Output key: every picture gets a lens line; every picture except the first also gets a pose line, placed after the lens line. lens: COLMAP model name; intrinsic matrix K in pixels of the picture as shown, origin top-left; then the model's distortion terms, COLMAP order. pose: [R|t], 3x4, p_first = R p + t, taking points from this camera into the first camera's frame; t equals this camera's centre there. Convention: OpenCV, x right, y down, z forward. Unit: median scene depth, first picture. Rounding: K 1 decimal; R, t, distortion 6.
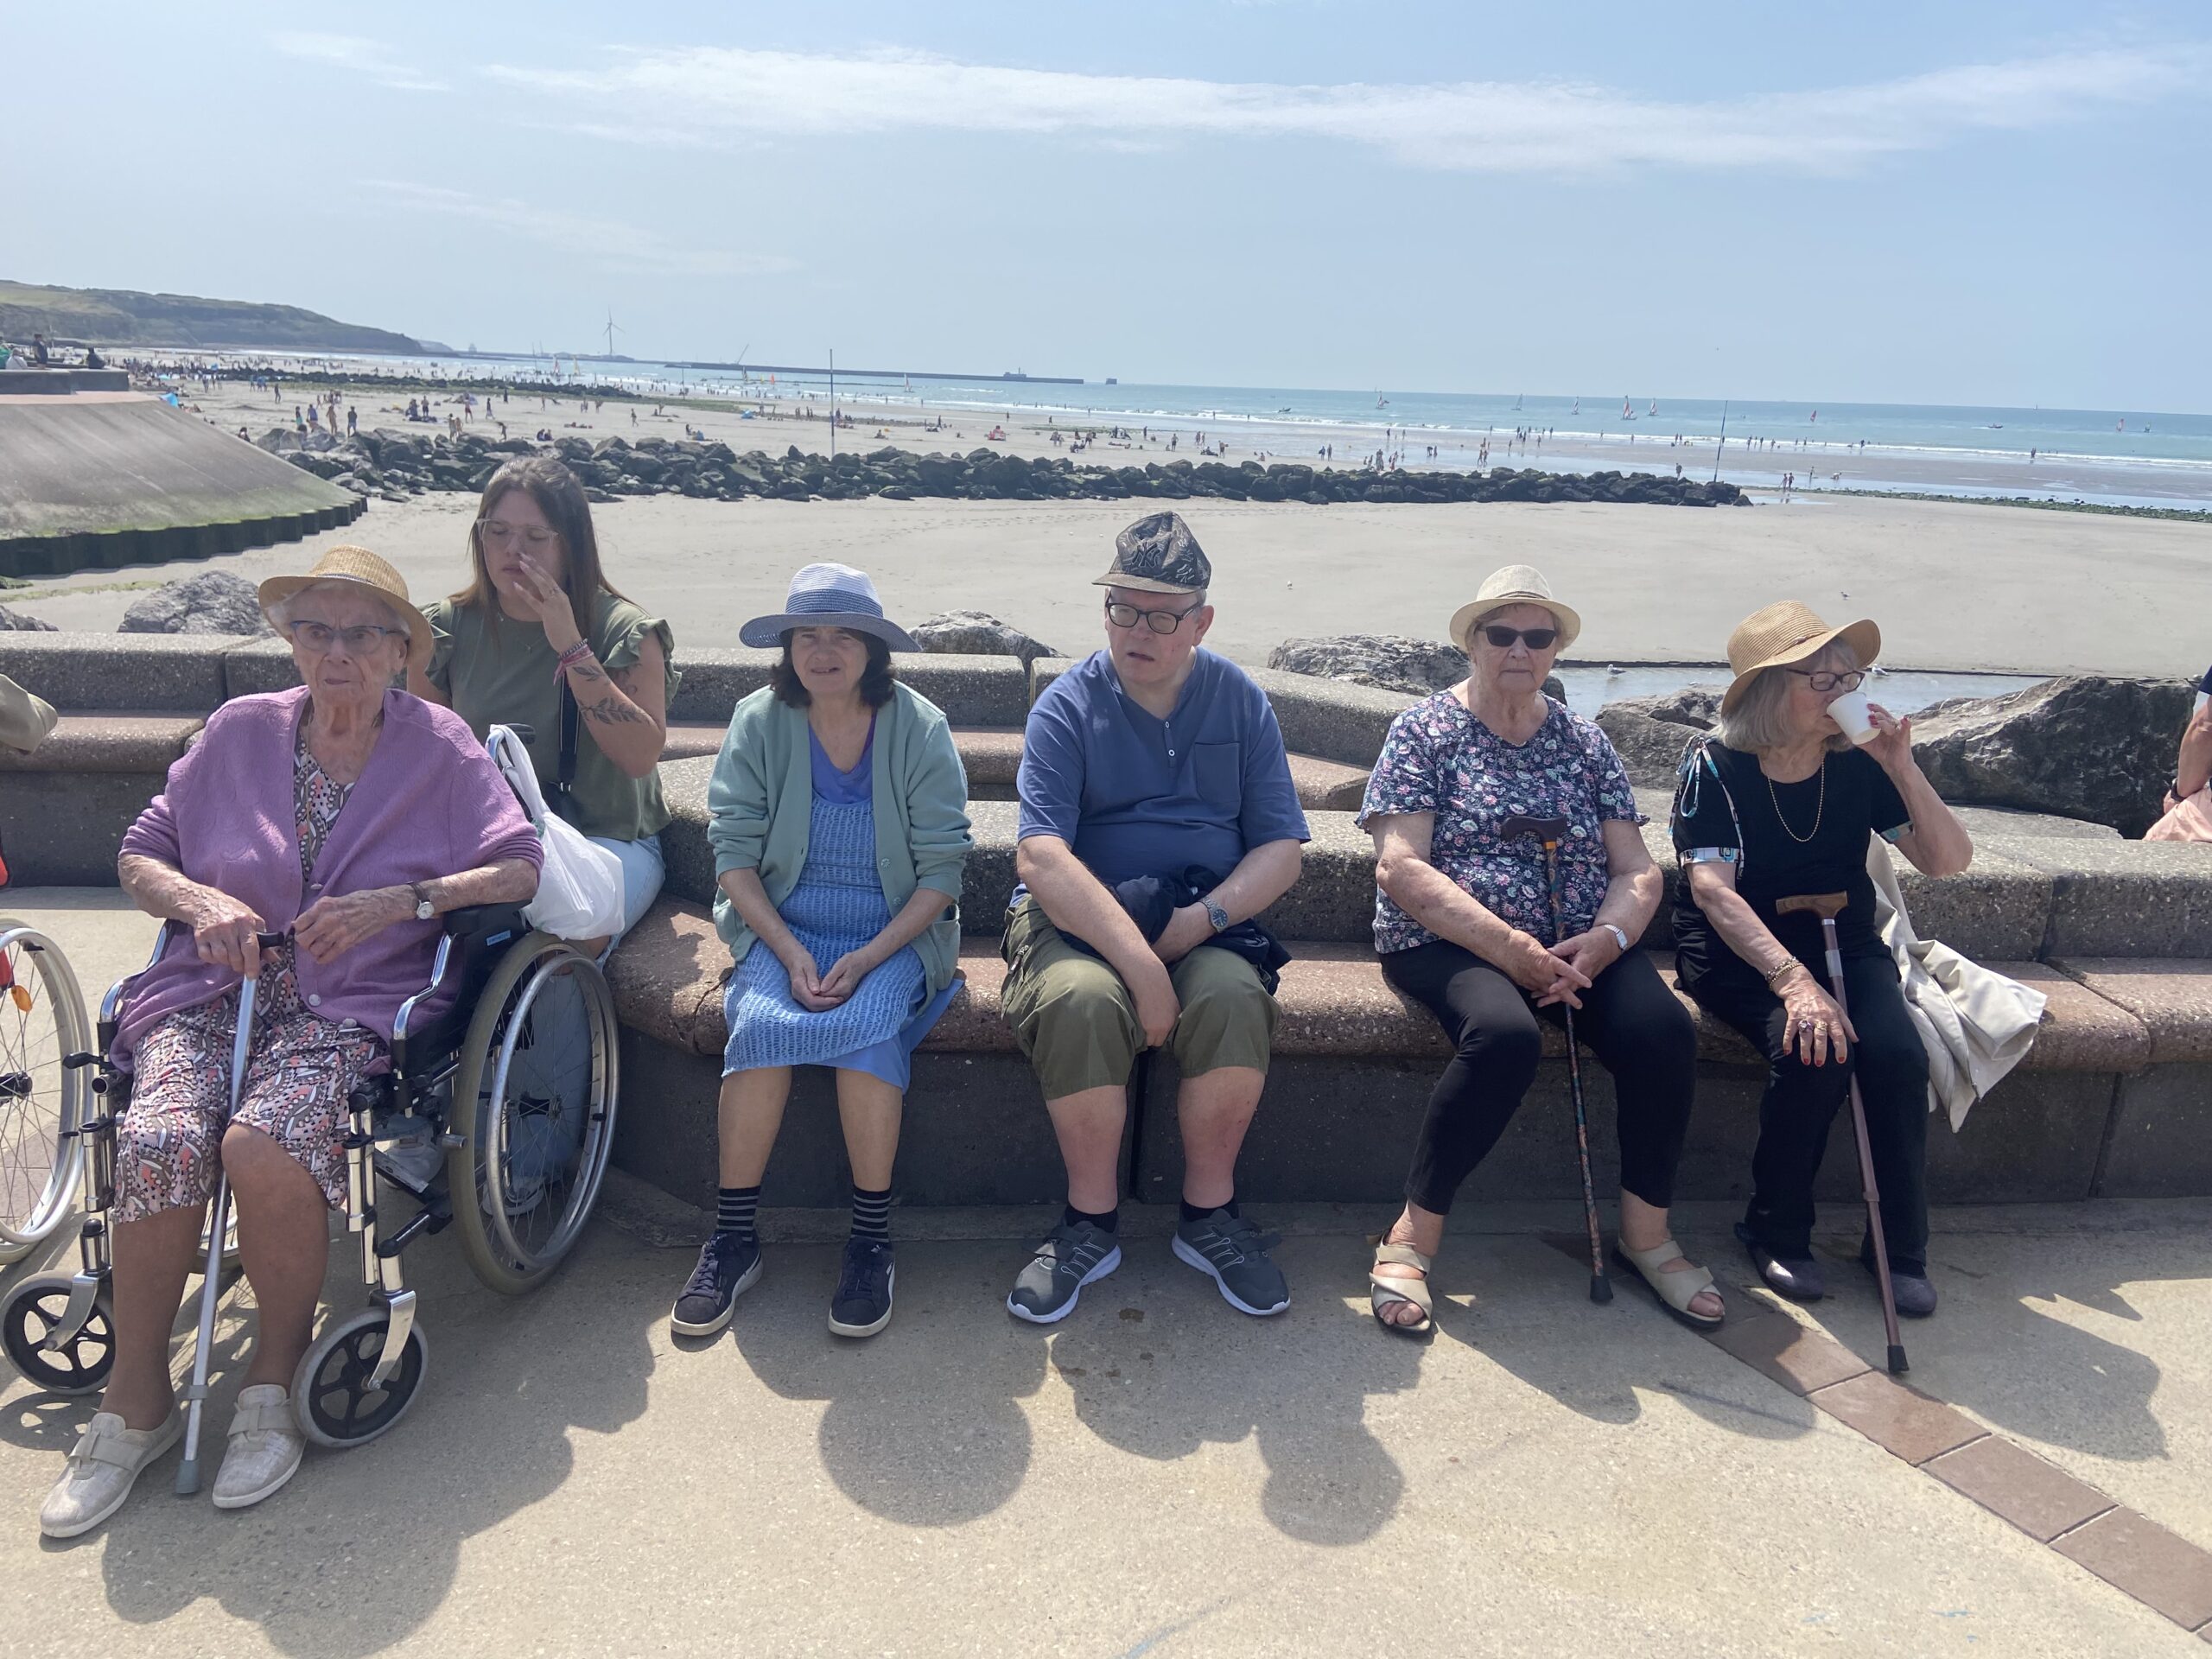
lens RADIAL K [[1772.0, 0, 1106.0], [0, 1772.0, 829.5], [0, 0, 1]] dist [0.122019, -0.188909]
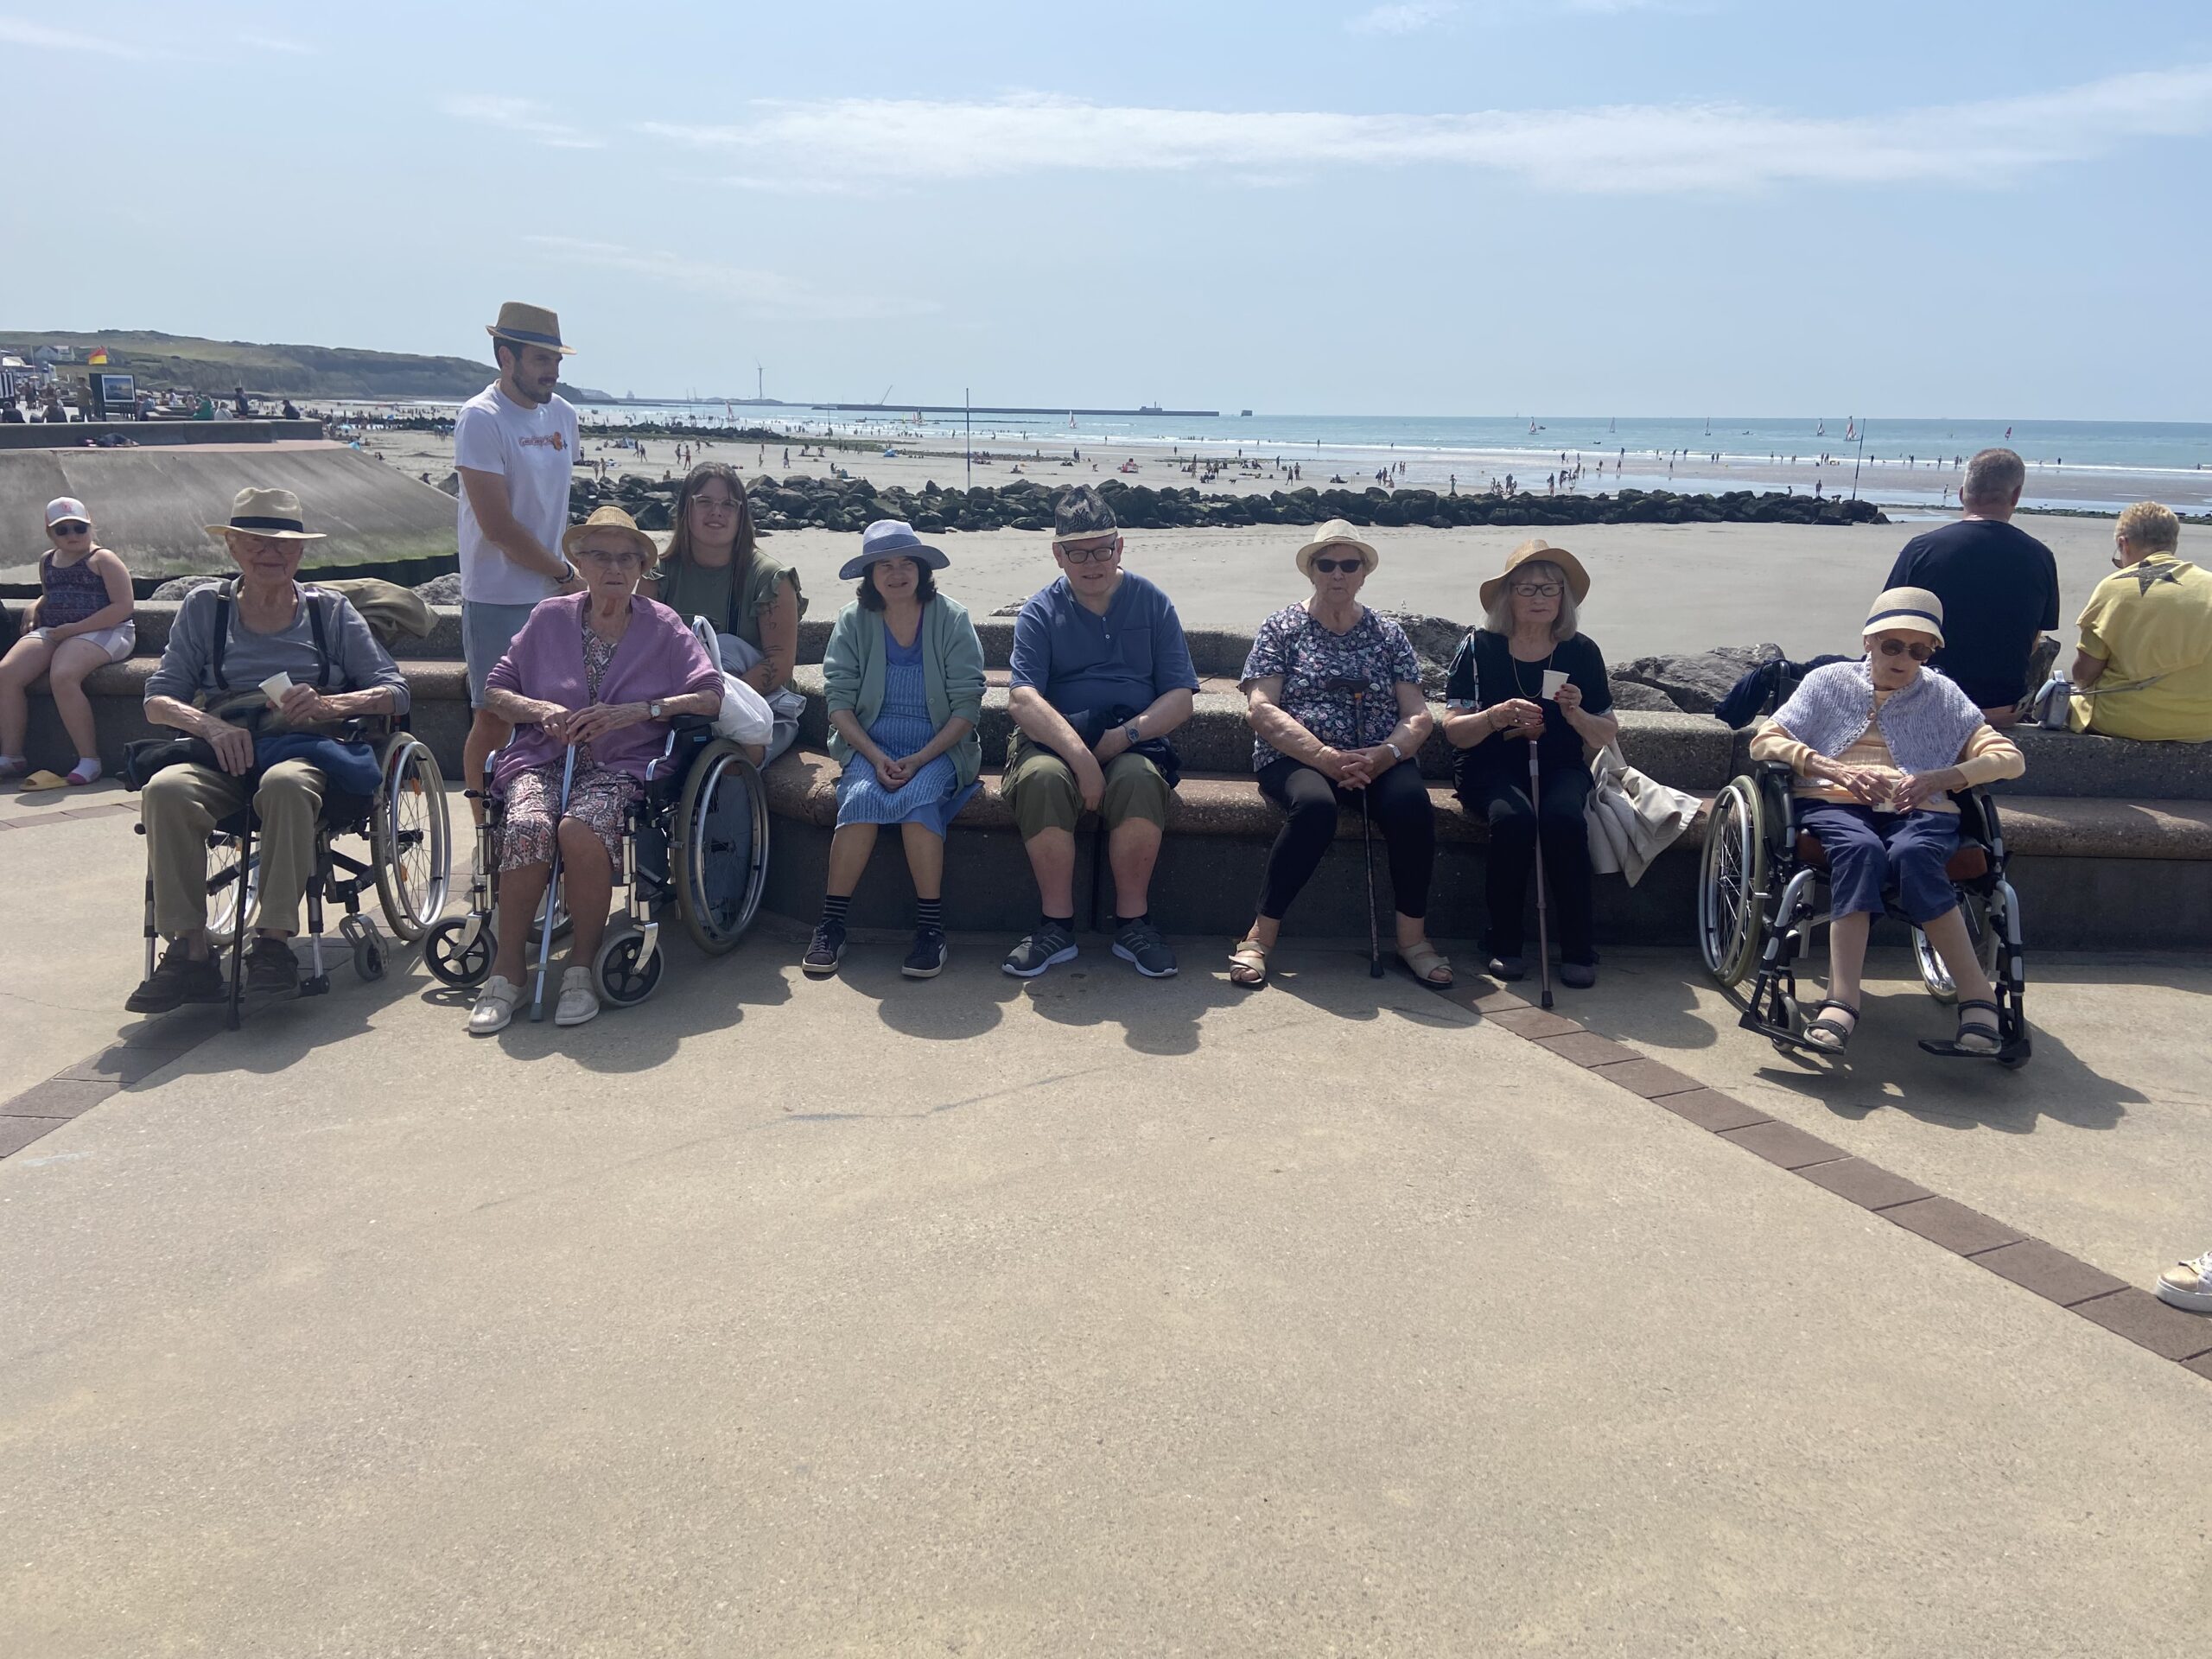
lens RADIAL K [[1772.0, 0, 1106.0], [0, 1772.0, 829.5], [0, 0, 1]] dist [0.122019, -0.188909]
pose [[0.996994, -0.001920, -0.077449, 0.148998], [0.000564, 0.999846, -0.017531, 0.150253], [0.077471, 0.017435, 0.996842, -0.554902]]
